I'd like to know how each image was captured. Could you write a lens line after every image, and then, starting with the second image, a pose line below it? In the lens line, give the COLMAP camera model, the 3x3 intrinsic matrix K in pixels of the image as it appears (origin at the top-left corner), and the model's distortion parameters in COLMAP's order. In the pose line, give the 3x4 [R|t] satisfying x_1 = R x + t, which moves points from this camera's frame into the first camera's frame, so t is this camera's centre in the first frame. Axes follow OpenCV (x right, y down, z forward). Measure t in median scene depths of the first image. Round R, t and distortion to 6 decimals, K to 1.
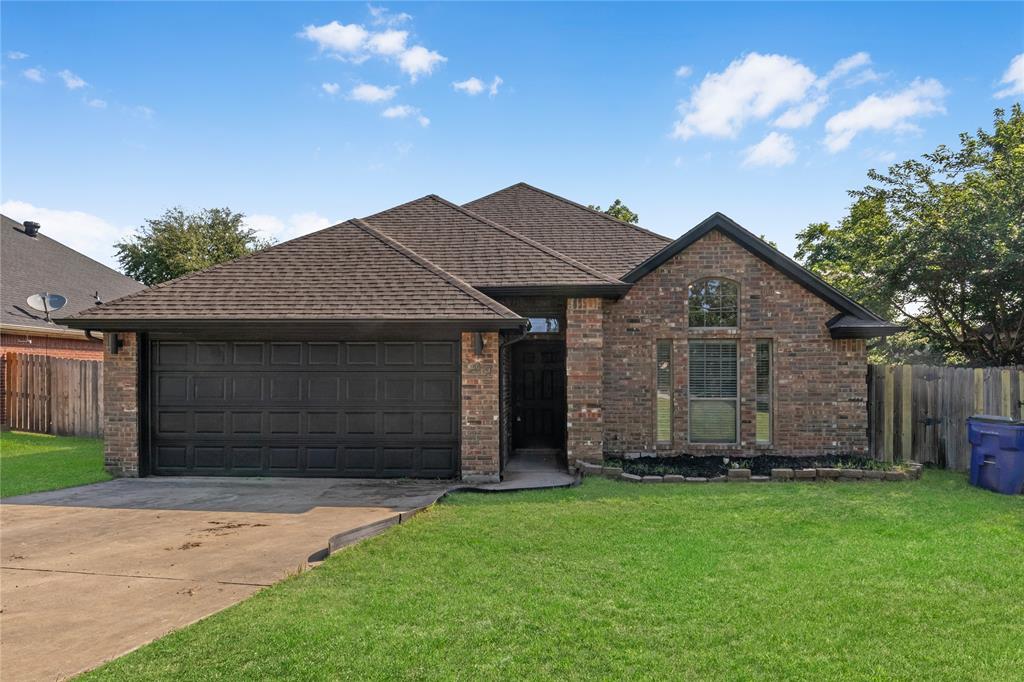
lens RADIAL K [[658.2, 0, 512.1], [0, 658.2, 392.7], [0, 0, 1]] dist [0.000852, 0.000113]
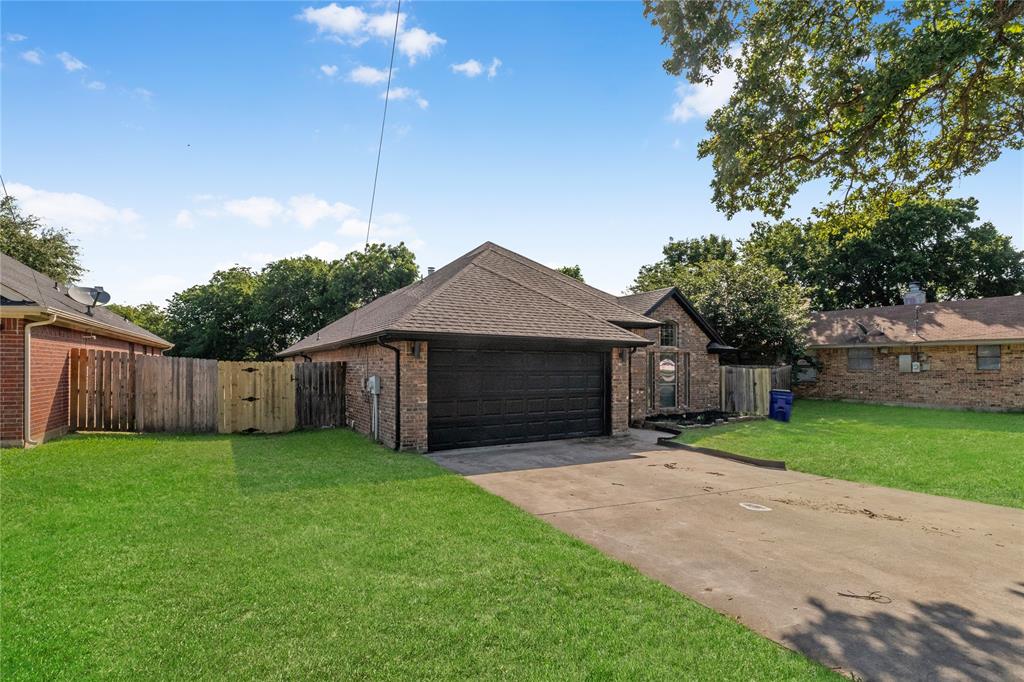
lens RADIAL K [[478.9, 0, 511.1], [0, 478.9, 377.5], [0, 0, 1]] dist [-0.000198, -0.000258]
pose [[0.834466, -0.010775, 0.550954, -0.807406], [0.011959, 0.999927, 0.001443, -0.017136], [-0.550930, 0.005384, 0.834534, 0.101200]]
